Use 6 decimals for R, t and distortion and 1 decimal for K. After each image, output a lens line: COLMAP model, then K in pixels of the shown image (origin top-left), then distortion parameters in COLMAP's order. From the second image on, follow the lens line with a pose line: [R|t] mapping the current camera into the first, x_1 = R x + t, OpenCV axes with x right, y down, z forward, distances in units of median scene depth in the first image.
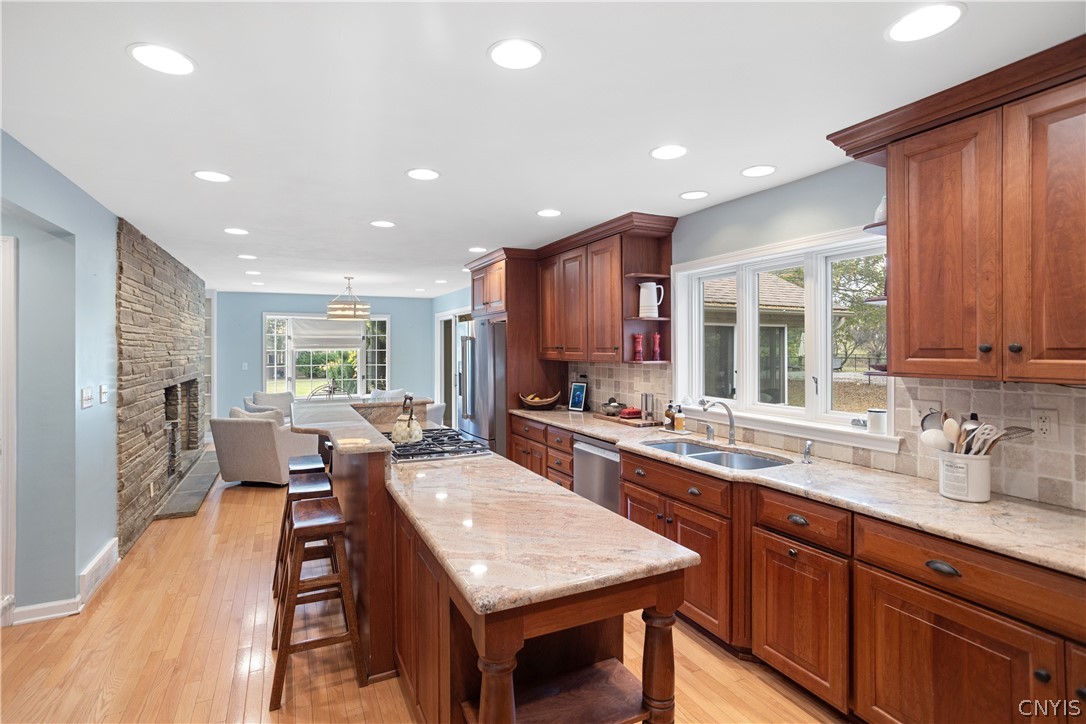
lens RADIAL K [[529.3, 0, 543.3], [0, 529.3, 351.5], [0, 0, 1]] dist [-0.004330, 0.000306]
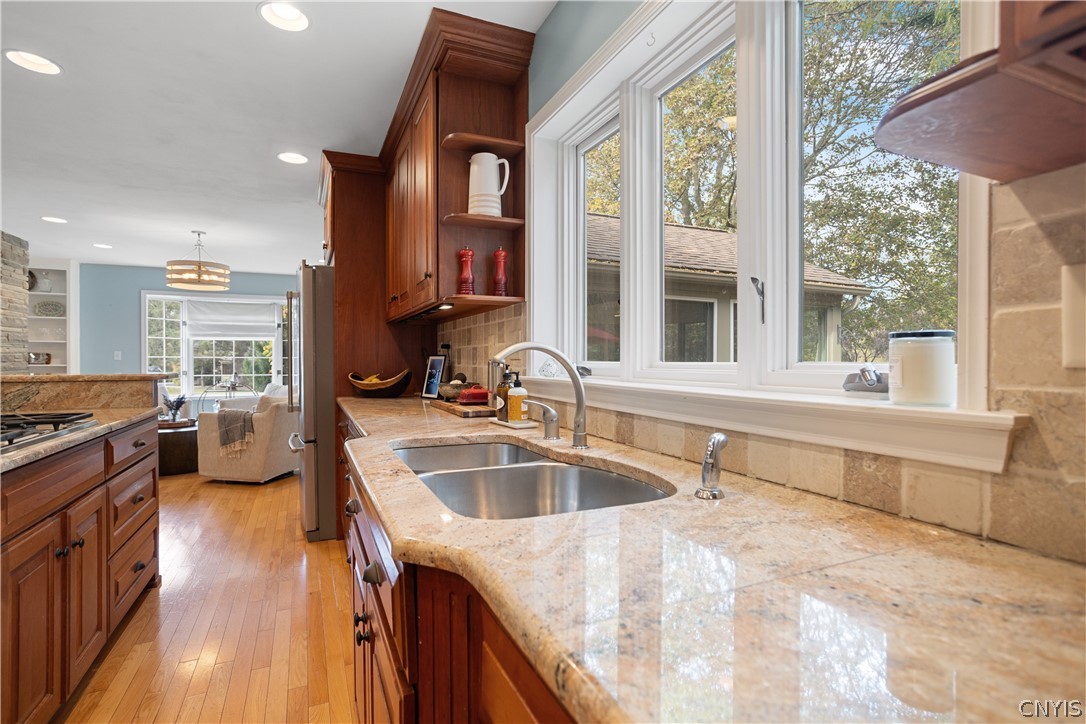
lens RADIAL K [[529.3, 0, 540.9], [0, 529.3, 366.4], [0, 0, 1]] dist [-0.004330, 0.000306]
pose [[0.999429, 0.004540, -0.033489, 0.281866], [-0.004368, 0.999977, 0.005182, 0.088081], [0.033511, -0.005033, 0.999426, 0.459773]]
